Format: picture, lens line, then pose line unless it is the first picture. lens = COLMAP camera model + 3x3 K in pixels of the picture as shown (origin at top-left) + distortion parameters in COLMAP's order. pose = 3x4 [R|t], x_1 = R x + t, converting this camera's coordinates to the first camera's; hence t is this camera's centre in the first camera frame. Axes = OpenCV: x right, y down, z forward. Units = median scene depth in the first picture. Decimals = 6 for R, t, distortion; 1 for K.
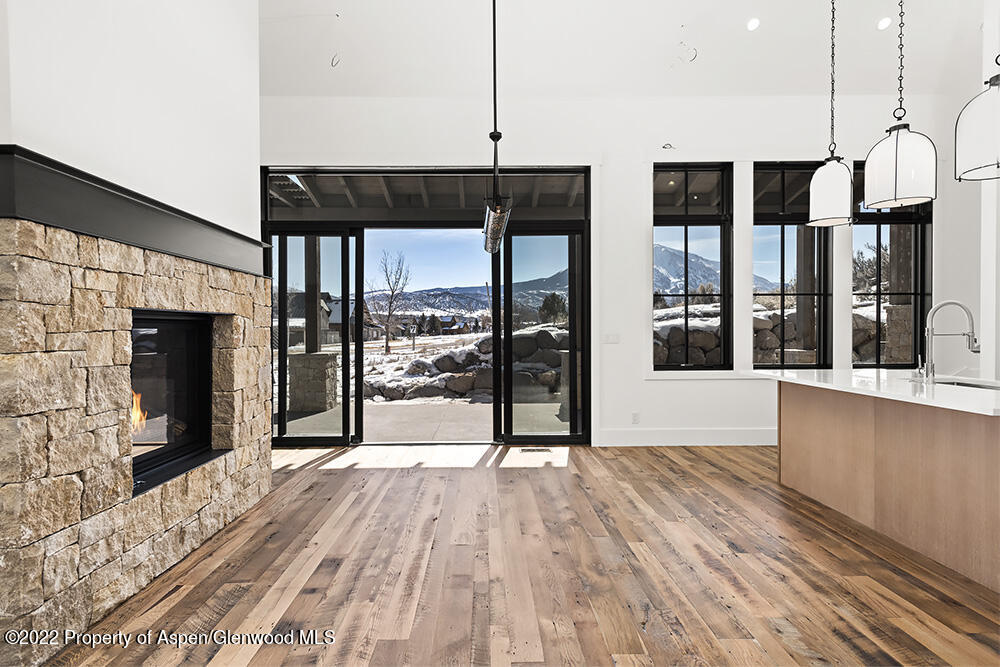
lens RADIAL K [[522.3, 0, 496.0], [0, 522.3, 336.8], [0, 0, 1]] dist [0.019659, -0.000478]
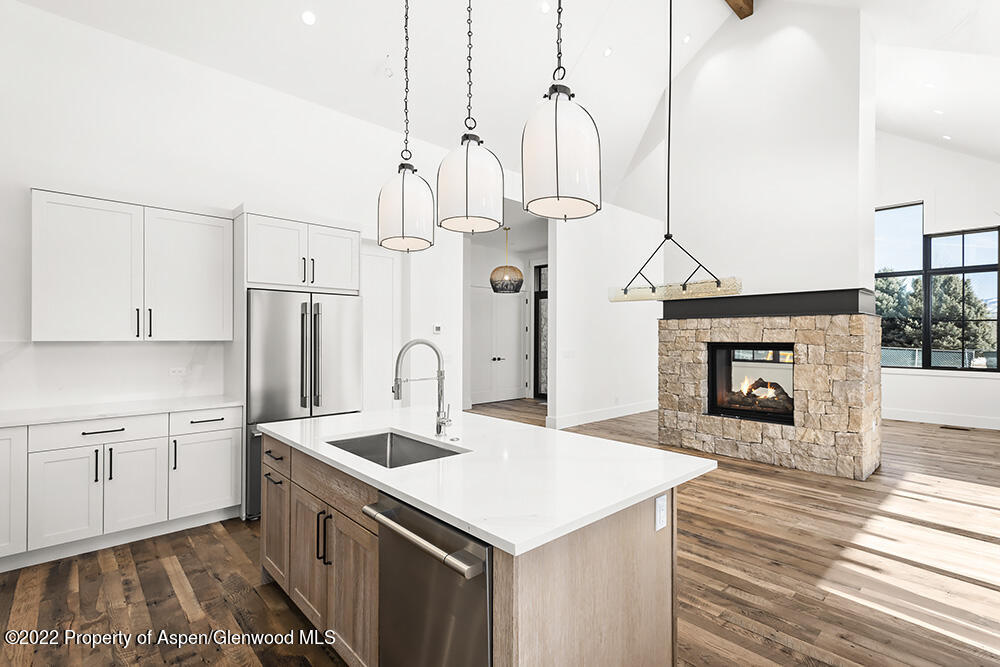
lens RADIAL K [[472.5, 0, 505.5], [0, 472.5, 335.0], [0, 0, 1]] dist [0.021840, -0.011341]
pose [[-0.749579, 0.000033, -0.661915, 1.209447], [-0.006536, 0.999951, 0.007452, -0.075792], [0.661882, 0.009912, -0.749542, 1.591792]]
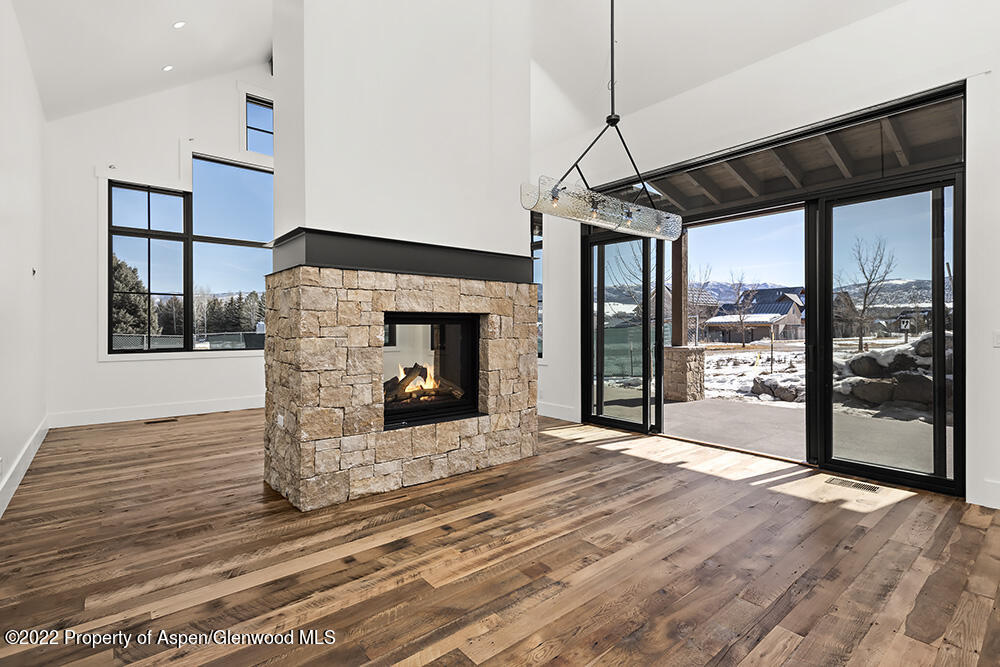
lens RADIAL K [[472.5, 0, 505.5], [0, 472.5, 335.0], [0, 0, 1]] dist [0.021840, -0.011341]
pose [[0.630022, 0.016246, -0.776407, 0.479865], [-0.010555, 0.999868, 0.012357, -0.003240], [0.776505, 0.000410, 0.630111, 0.290947]]
